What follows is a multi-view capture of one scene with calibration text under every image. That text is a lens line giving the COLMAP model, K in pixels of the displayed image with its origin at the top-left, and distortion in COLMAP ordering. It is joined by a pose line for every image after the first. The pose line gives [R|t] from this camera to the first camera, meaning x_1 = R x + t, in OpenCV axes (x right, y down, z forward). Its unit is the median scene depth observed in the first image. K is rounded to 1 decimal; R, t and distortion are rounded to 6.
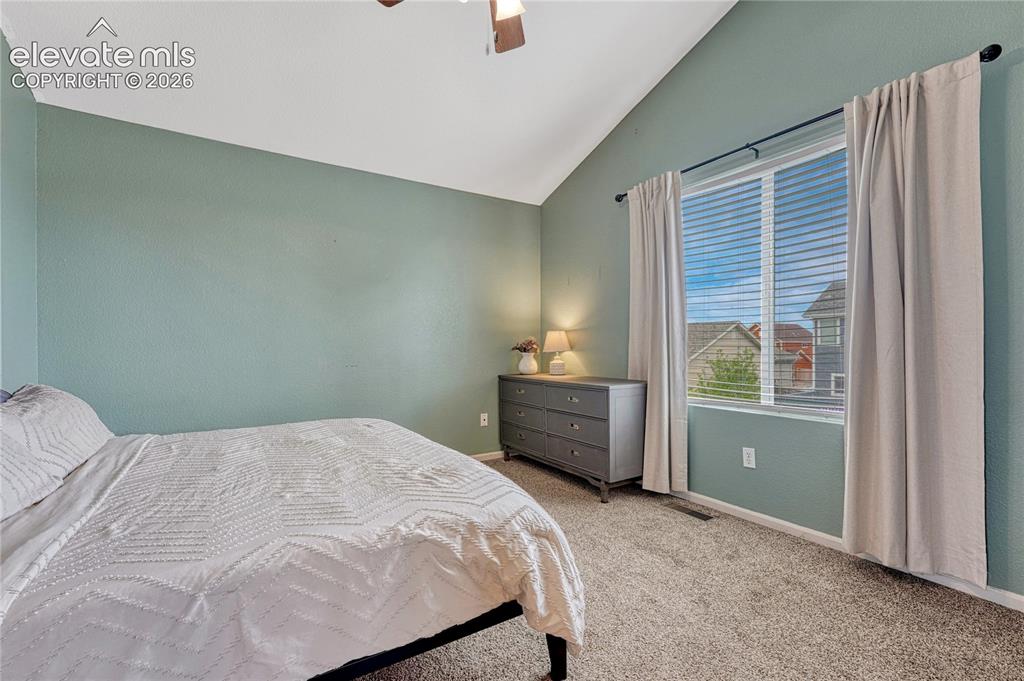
lens RADIAL K [[428.1, 0, 508.8], [0, 428.1, 343.3], [0, 0, 1]] dist [-0.003654, -0.000050]
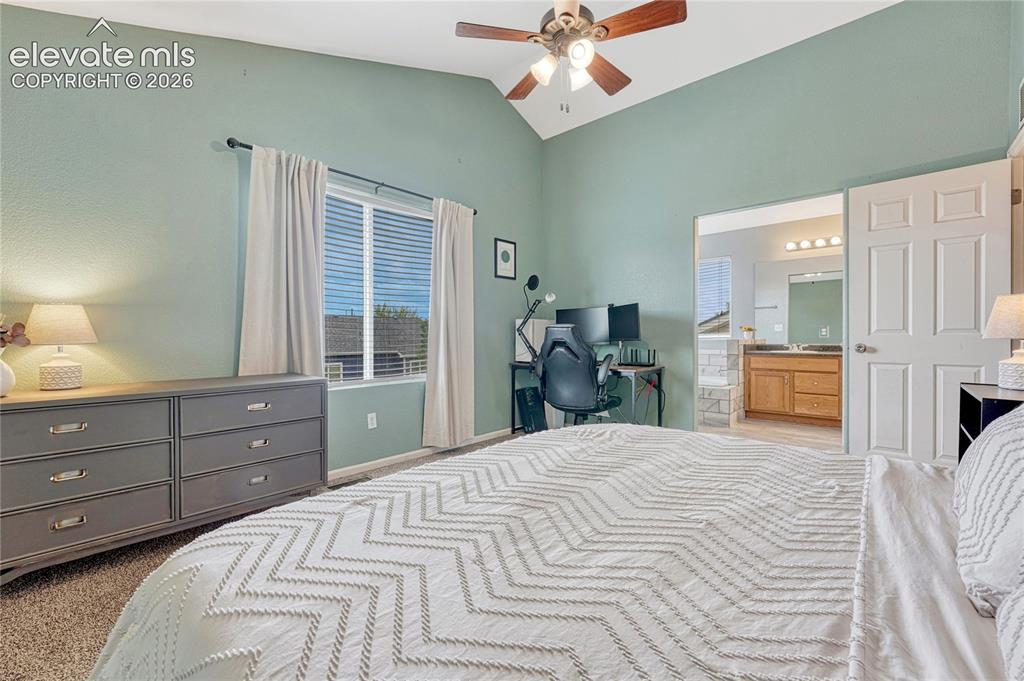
lens RADIAL K [[428.2, 0, 501.7], [0, 428.2, 337.2], [0, 0, 1]] dist [-0.001238, -0.000219]
pose [[-0.254402, -0.000662, 0.967098, -0.792429], [-0.001901, 0.999998, 0.000185, 0.012565], [-0.967097, -0.001792, -0.254403, 0.943338]]
